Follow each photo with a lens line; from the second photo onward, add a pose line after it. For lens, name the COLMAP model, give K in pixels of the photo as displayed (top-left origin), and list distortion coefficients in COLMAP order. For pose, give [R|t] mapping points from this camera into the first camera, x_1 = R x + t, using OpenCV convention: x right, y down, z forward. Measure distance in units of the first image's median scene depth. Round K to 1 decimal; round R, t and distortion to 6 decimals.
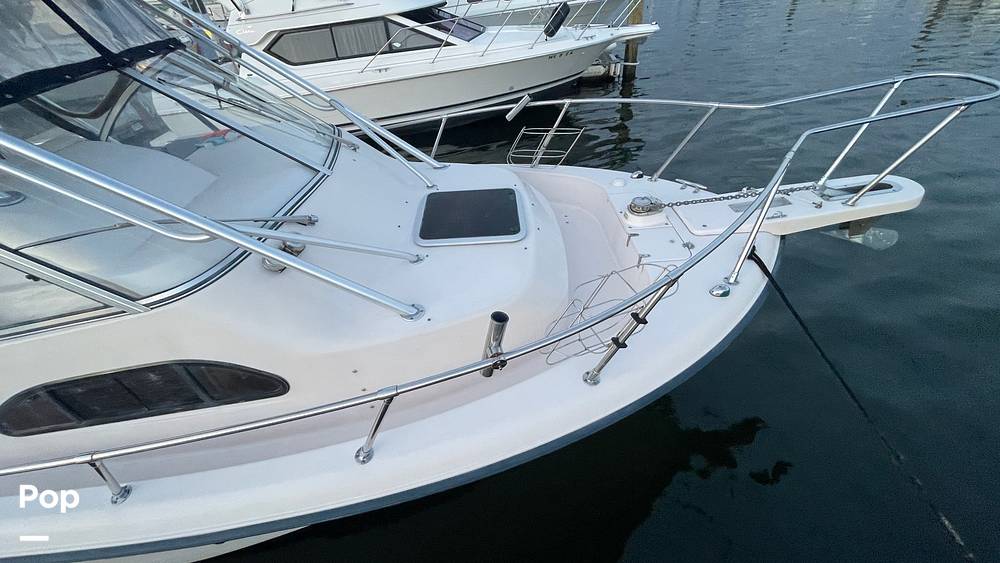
lens RADIAL K [[407.9, 0, 496.4], [0, 407.9, 287.9], [0, 0, 1]] dist [-0.001071, -0.000200]
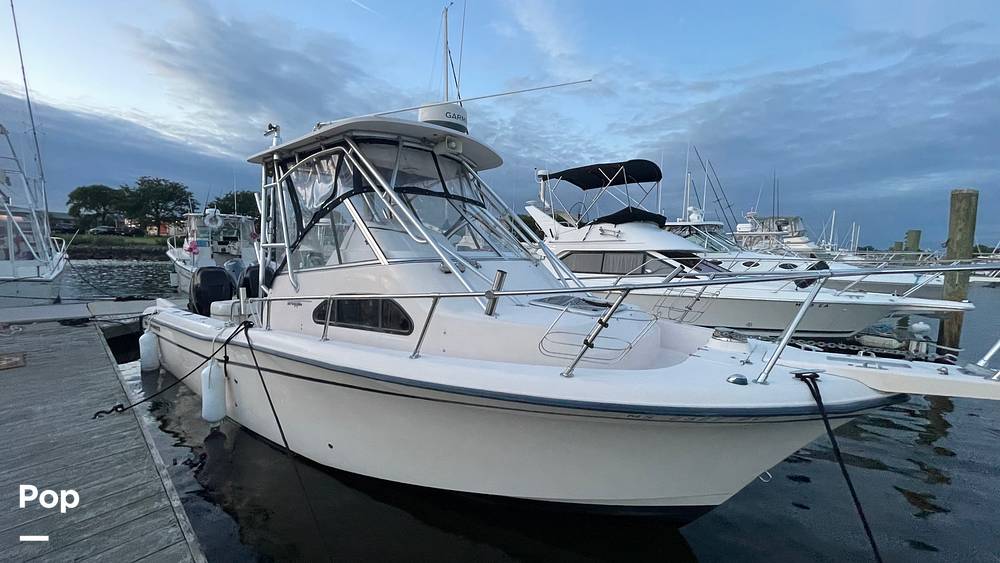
lens RADIAL K [[407.9, 0, 496.4], [0, 407.9, 287.9], [0, 0, 1]] dist [-0.001071, -0.000200]
pose [[0.758652, 0.166788, -0.629785, 0.607484], [-0.485459, 0.789402, -0.375732, 0.439694], [0.434486, 0.590785, 0.679850, -0.079310]]
